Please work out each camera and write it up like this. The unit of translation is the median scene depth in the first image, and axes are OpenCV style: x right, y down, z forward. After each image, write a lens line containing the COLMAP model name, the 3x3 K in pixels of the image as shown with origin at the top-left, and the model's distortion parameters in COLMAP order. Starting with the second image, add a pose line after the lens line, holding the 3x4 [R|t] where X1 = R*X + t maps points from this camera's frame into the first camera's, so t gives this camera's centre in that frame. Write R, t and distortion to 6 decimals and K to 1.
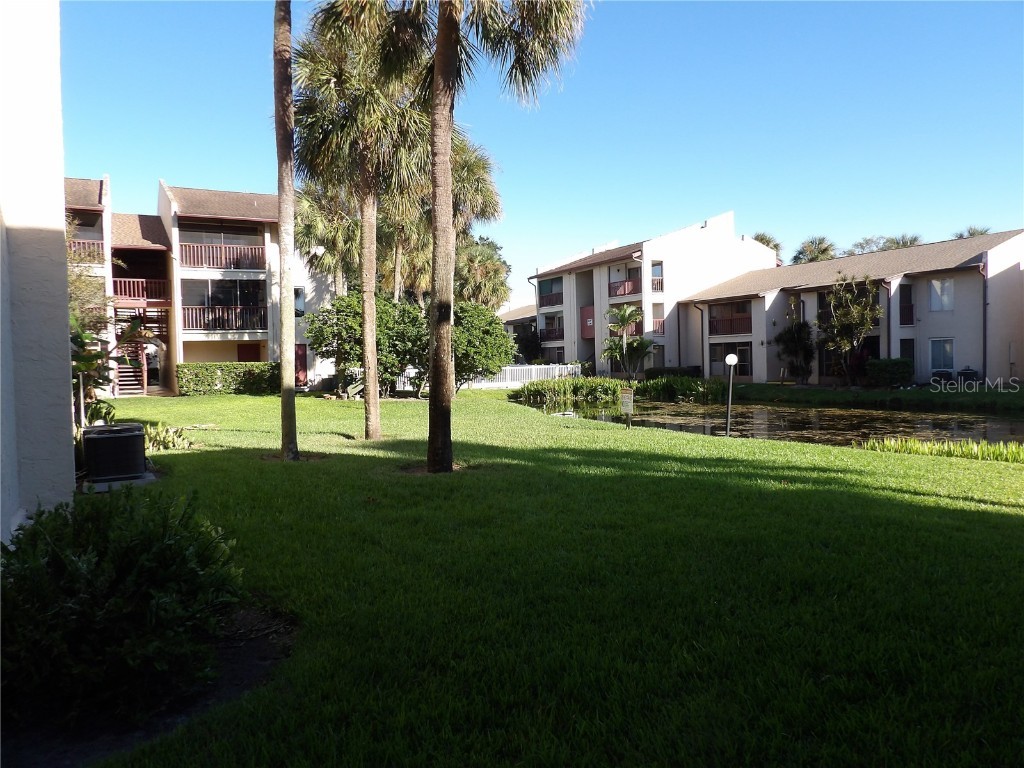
lens RADIAL K [[728.6, 0, 517.5], [0, 728.6, 380.2], [0, 0, 1]] dist [-0.045246, 0.053356]
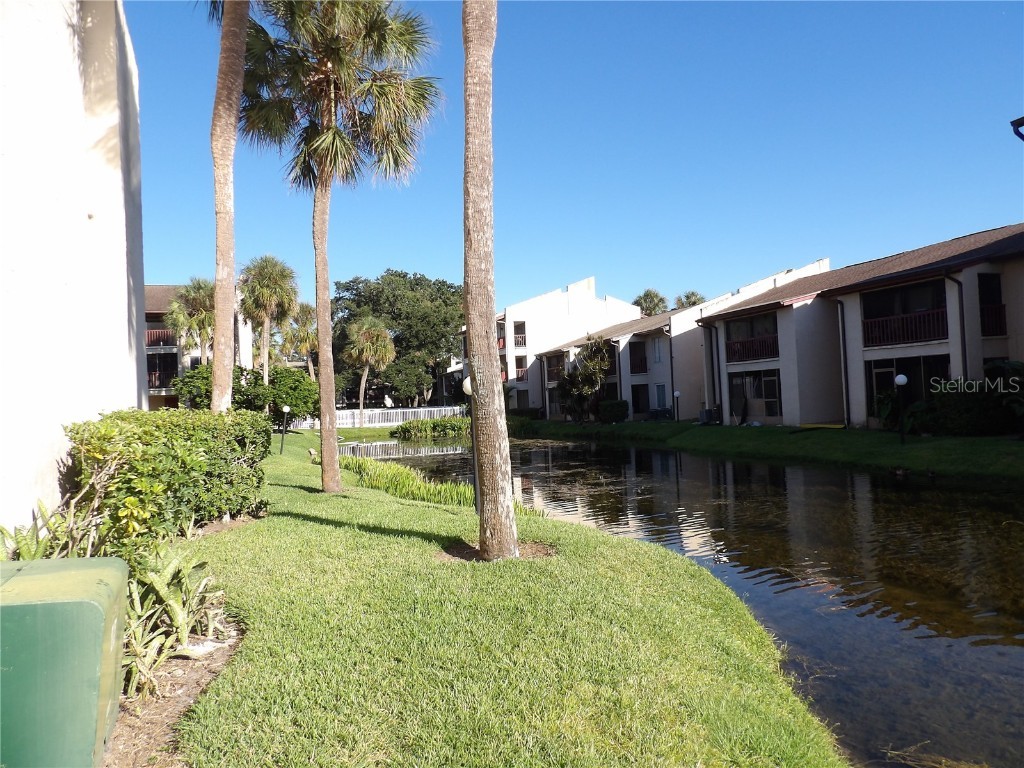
lens RADIAL K [[728.6, 0, 517.5], [0, 728.6, 380.2], [0, 0, 1]] dist [-0.045246, 0.053356]
pose [[0.989666, -0.021103, -0.141828, 0.746128], [0.013755, 0.998522, -0.052588, -0.000270], [0.142728, 0.050094, 0.988493, -0.444841]]
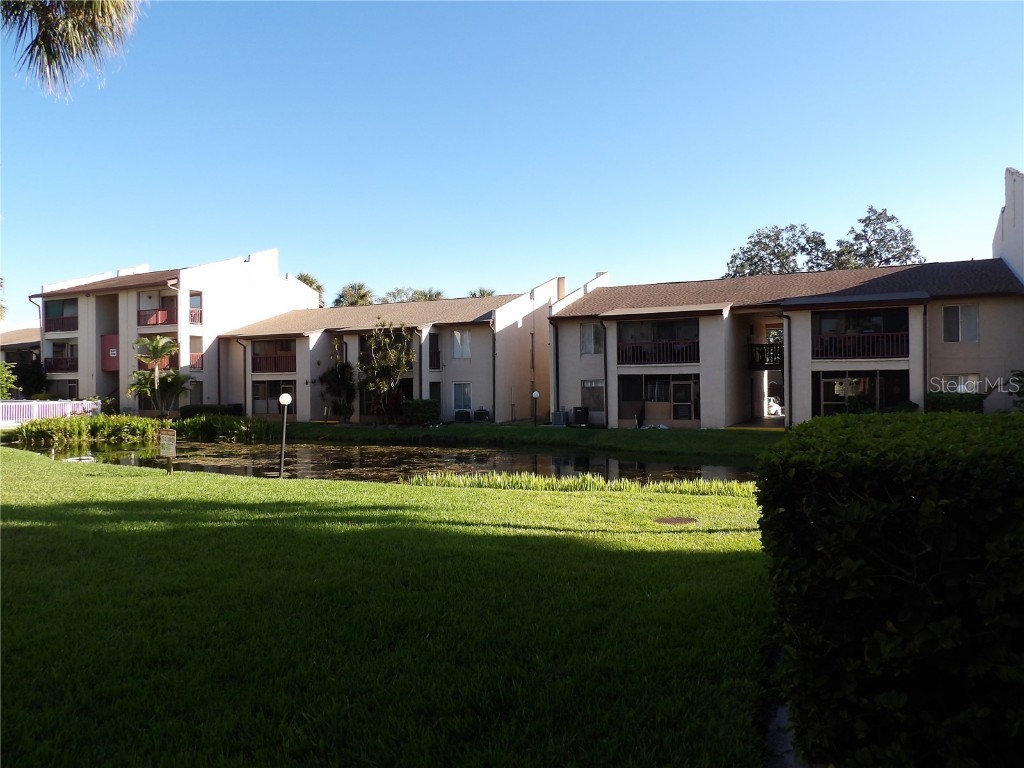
lens RADIAL K [[728.6, 0, 517.5], [0, 728.6, 380.2], [0, 0, 1]] dist [-0.045246, 0.053356]
pose [[0.816038, 0.029301, 0.577256, -0.010400], [0.000746, 0.998660, -0.051745, -0.001798], [-0.577998, 0.042656, 0.814922, 0.010569]]
